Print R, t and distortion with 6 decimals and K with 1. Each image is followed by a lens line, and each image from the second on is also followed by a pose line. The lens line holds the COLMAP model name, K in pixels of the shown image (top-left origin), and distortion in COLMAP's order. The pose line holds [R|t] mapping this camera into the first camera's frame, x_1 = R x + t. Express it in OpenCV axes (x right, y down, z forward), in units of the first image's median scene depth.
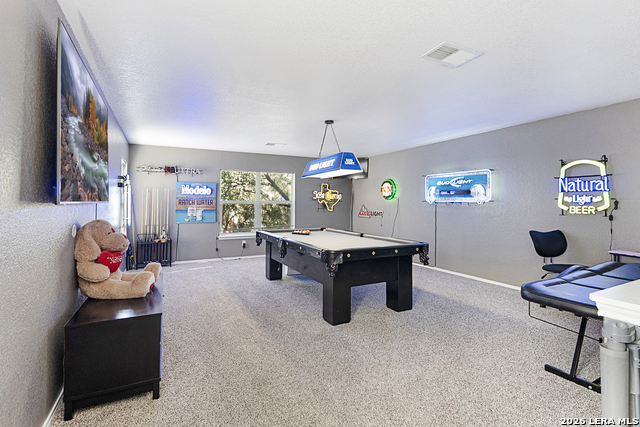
lens RADIAL K [[296.9, 0, 318.8], [0, 296.9, 207.7], [0, 0, 1]] dist [0.001231, -0.000713]
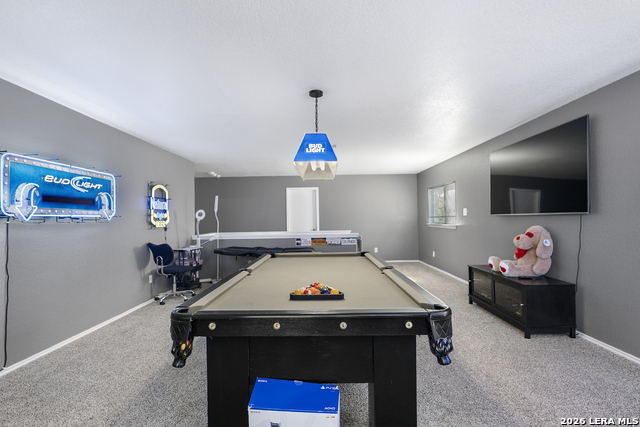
lens RADIAL K [[296.9, 0, 318.1], [0, 296.9, 215.1], [0, 0, 1]] dist [0.001231, -0.000713]
pose [[-0.875776, 0.009096, 0.482633, -0.234504], [0.014498, 0.999867, 0.007464, -0.021405], [-0.482501, 0.013534, -0.875791, 1.299131]]
